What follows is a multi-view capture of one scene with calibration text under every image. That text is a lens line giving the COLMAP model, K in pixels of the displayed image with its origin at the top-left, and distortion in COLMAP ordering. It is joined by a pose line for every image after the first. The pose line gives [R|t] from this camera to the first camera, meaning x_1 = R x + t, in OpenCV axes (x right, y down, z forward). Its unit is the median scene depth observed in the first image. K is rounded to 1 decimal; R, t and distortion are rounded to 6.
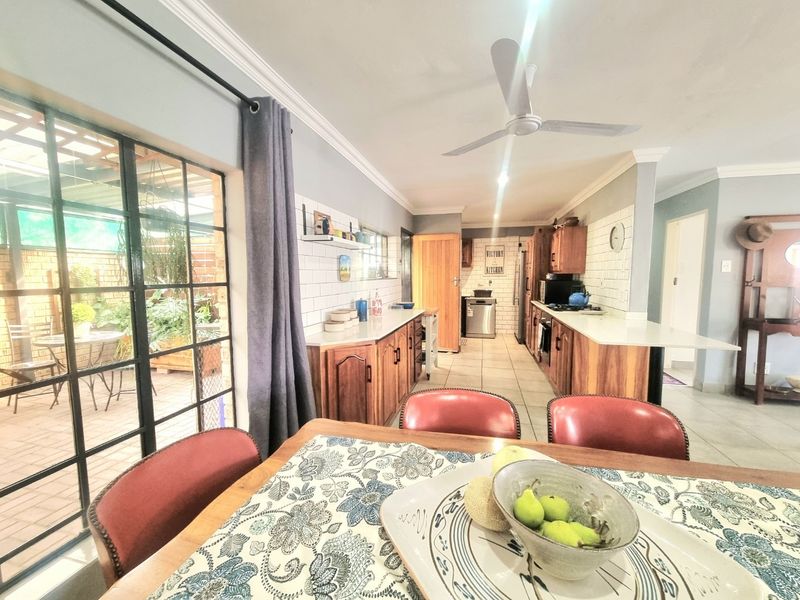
lens RADIAL K [[327.6, 0, 398.2], [0, 327.6, 302.1], [0, 0, 1]] dist [0.001444, 0.000017]
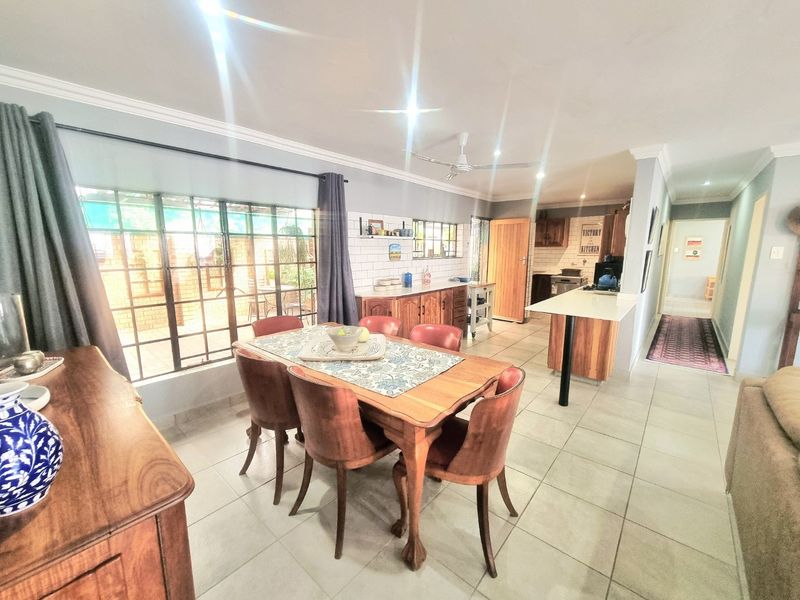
lens RADIAL K [[327.6, 0, 397.4], [0, 327.6, 301.3], [0, 0, 1]] dist [0.001444, 0.000017]
pose [[0.894243, 0.077529, -0.440816, 0.431031], [-0.042376, 0.995125, 0.089056, -0.008037], [0.445571, -0.060957, 0.893169, -0.316527]]
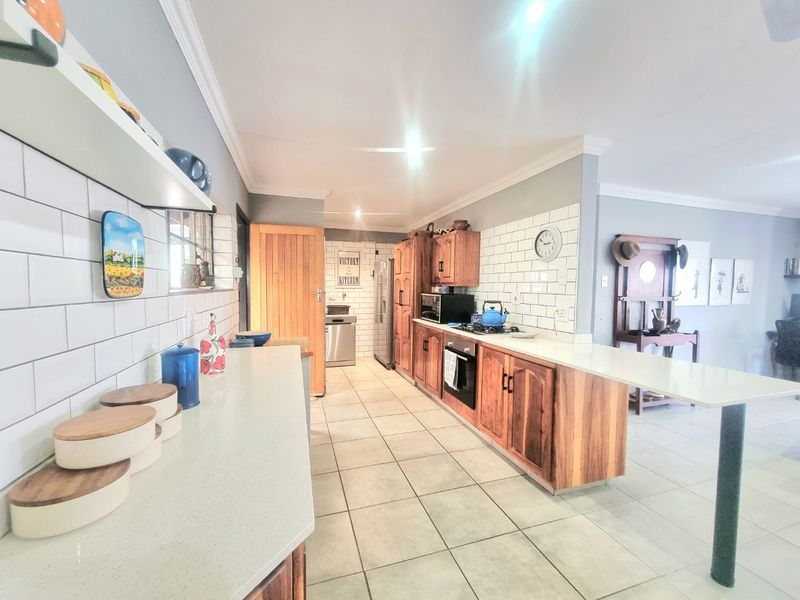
lens RADIAL K [[327.6, 0, 399.5], [0, 327.6, 300.5], [0, 0, 1]] dist [0.001444, 0.000017]
pose [[0.842447, -0.007481, 0.538728, -0.085281], [0.029822, 0.999018, -0.032762, -0.033736], [-0.537954, 0.043667, 0.841843, 0.462603]]
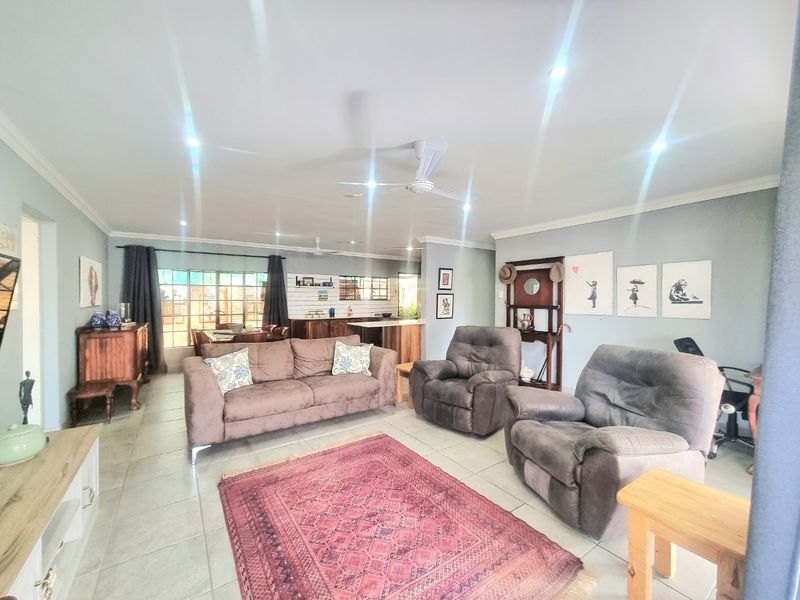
lens RADIAL K [[327.6, 0, 404.3], [0, 327.6, 300.7], [0, 0, 1]] dist [0.001444, 0.000017]
pose [[0.760011, 0.012480, -0.649790, 1.610717], [-0.060148, 0.996875, -0.051205, 0.026535], [0.647121, 0.078000, 0.758387, -0.458770]]
